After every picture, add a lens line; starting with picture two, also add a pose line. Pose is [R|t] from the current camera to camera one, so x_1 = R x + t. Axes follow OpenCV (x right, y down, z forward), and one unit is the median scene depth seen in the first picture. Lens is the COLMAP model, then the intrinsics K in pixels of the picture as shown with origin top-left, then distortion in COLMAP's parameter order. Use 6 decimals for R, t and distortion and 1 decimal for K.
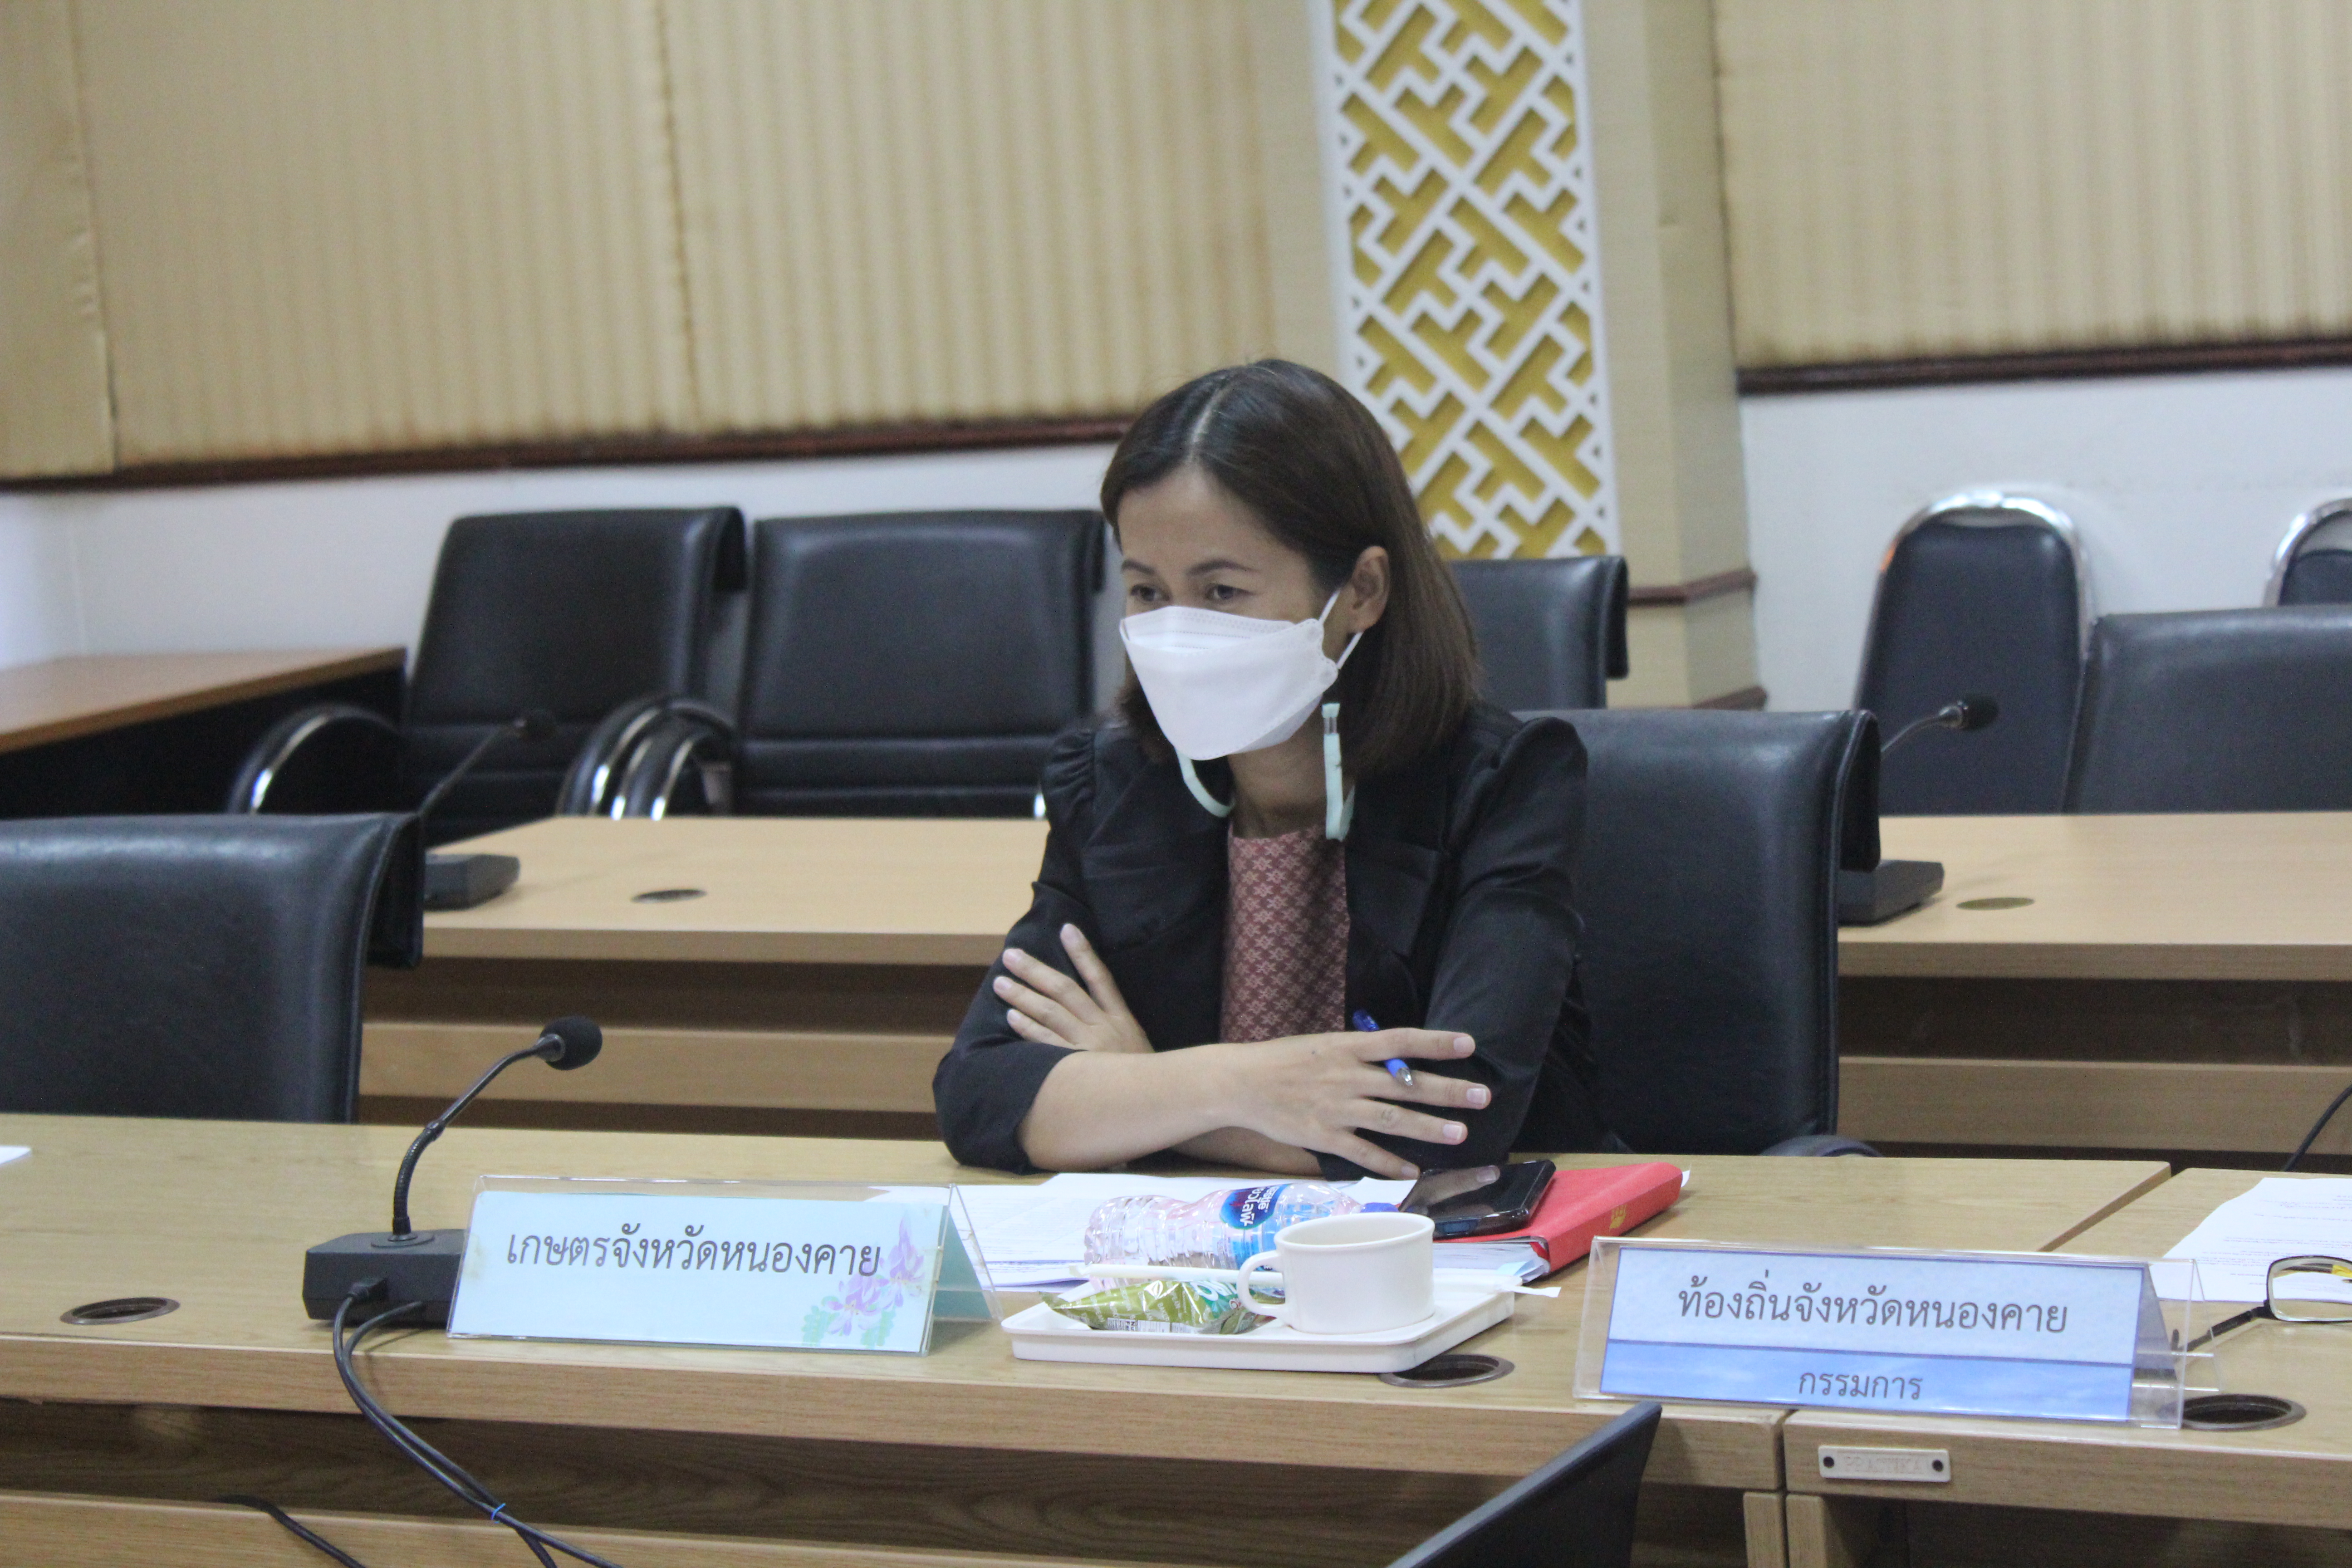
lens RADIAL K [[5473.1, 0, 1176.0], [0, 5473.1, 784.0], [0, 0, 1]] dist [0.034405, 0.801826]
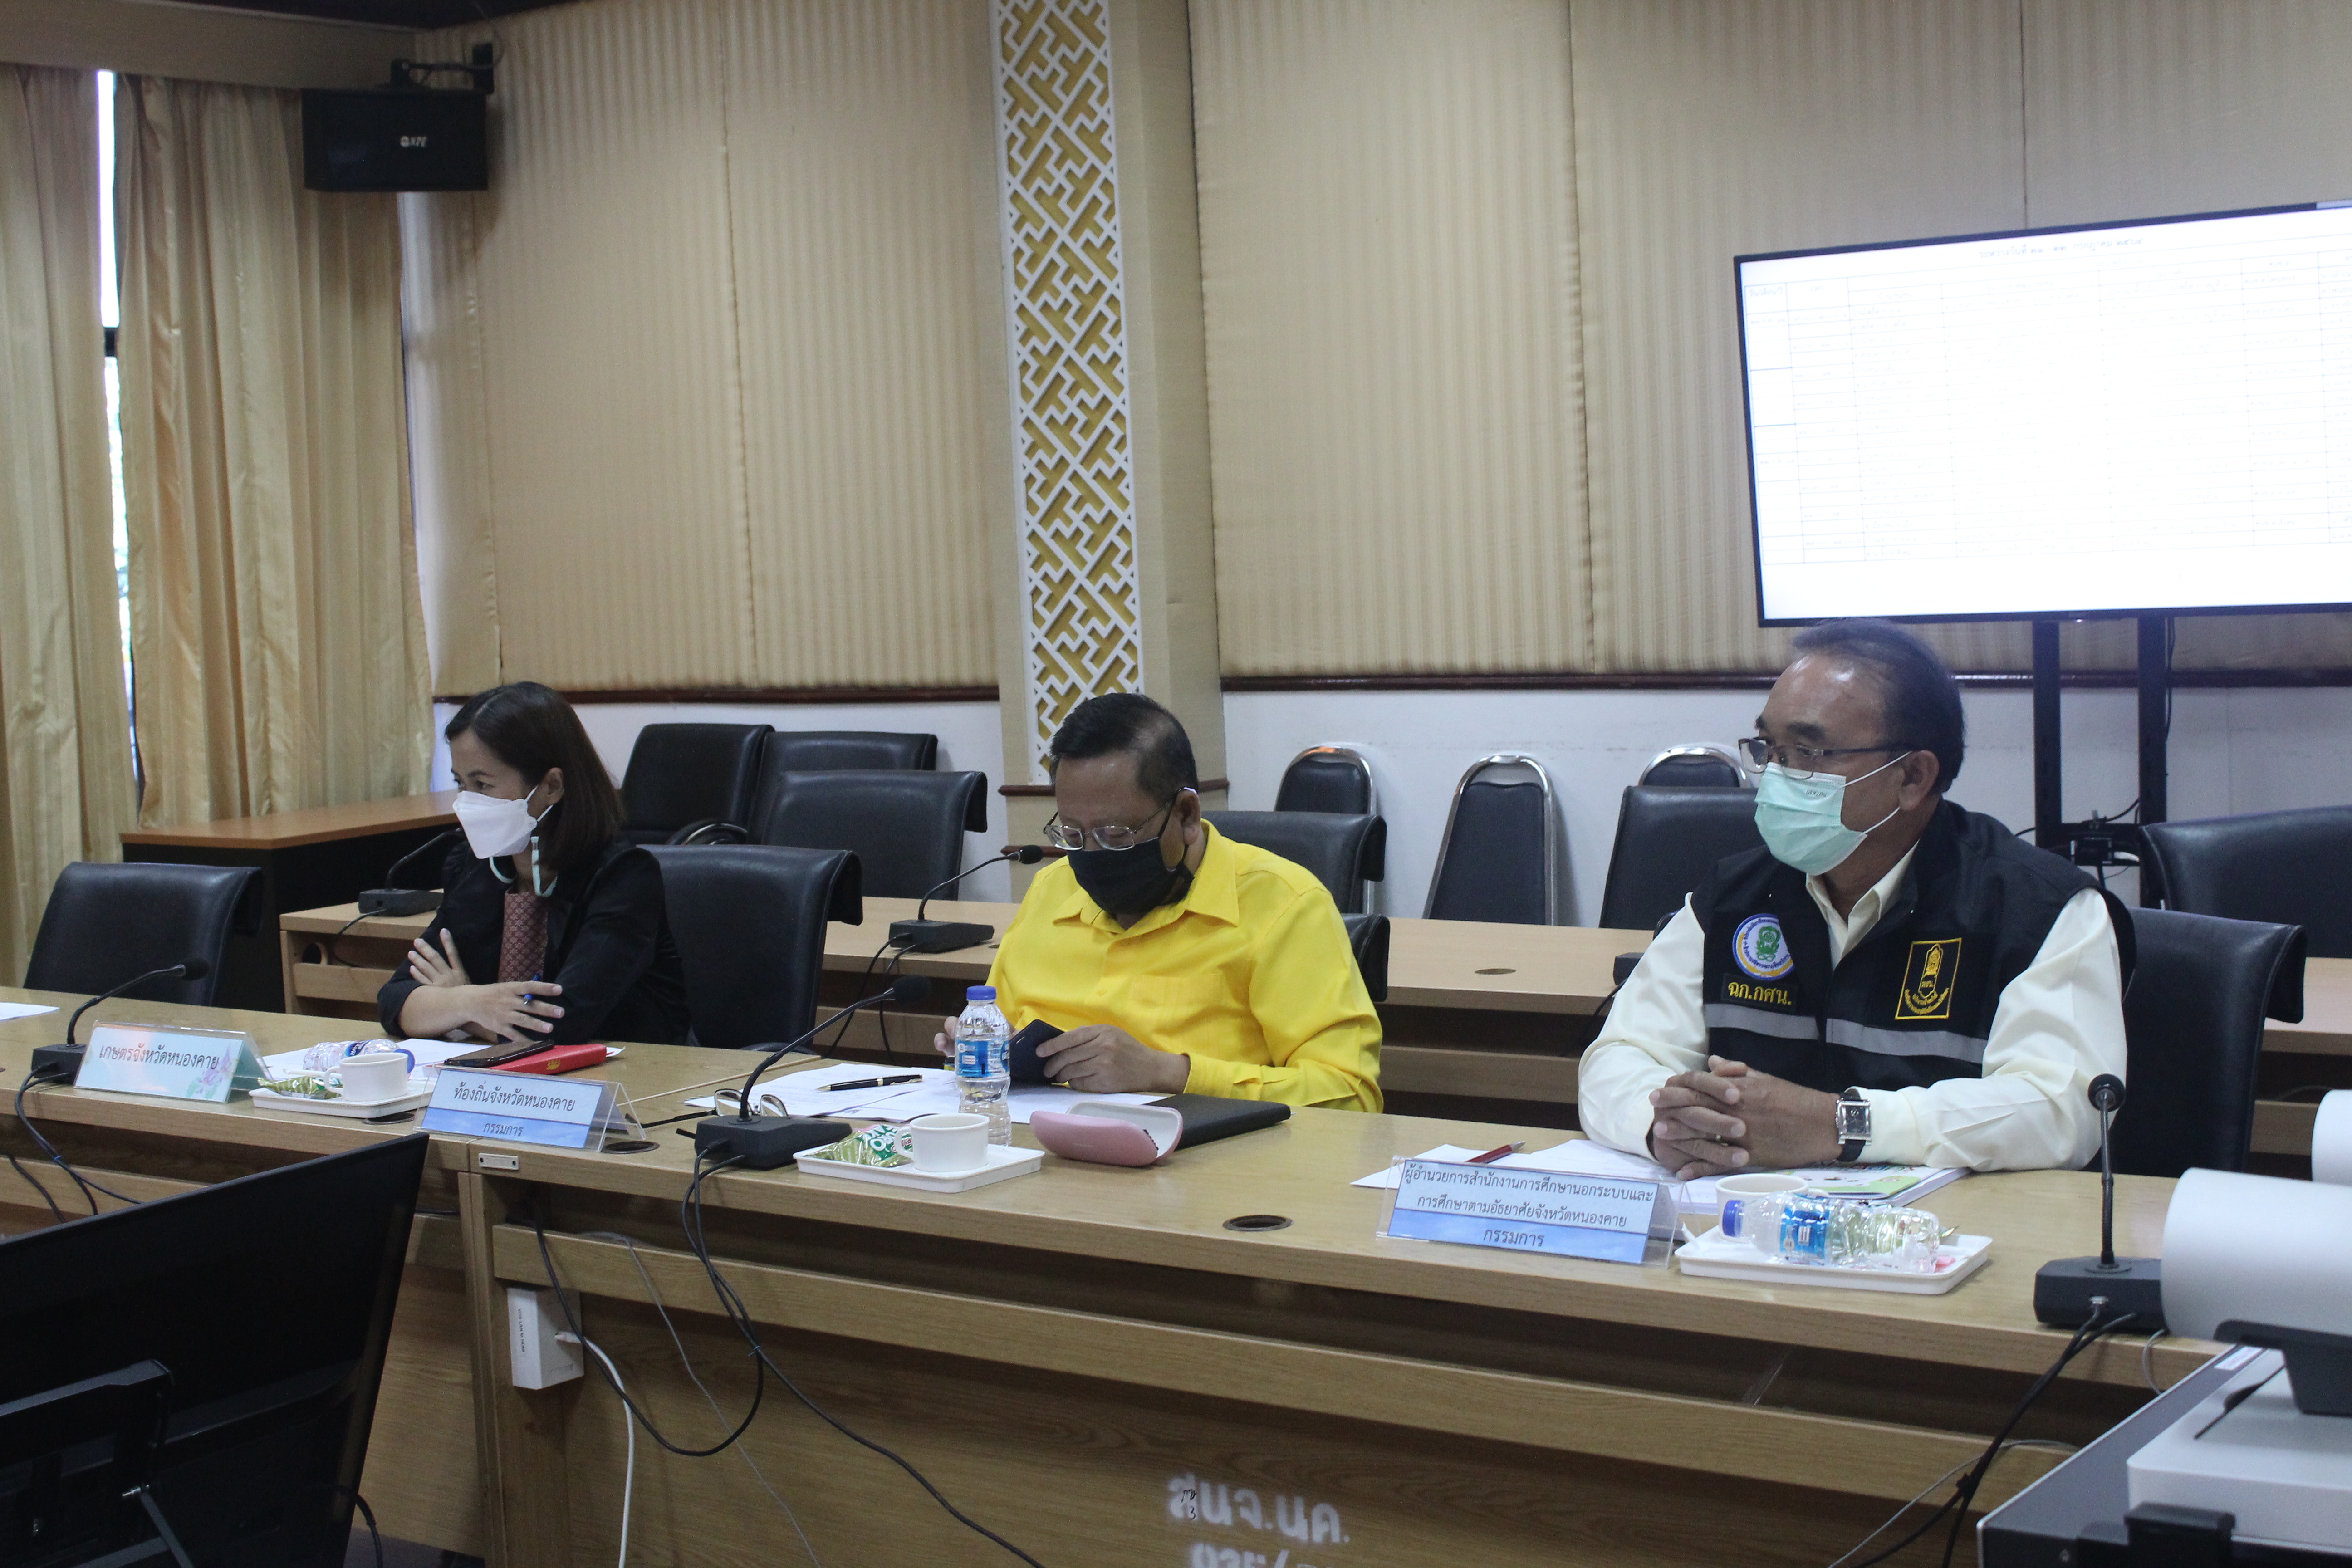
lens RADIAL K [[3266.9, 0, 1176.0], [0, 3266.9, 784.0], [0, 0, 1]] dist [-0.013417, -0.004927]
pose [[0.988881, 0.042398, -0.142540, 0.261105], [-0.046359, 0.998622, -0.024586, -0.008370], [0.141302, 0.030920, 0.989484, -0.159507]]
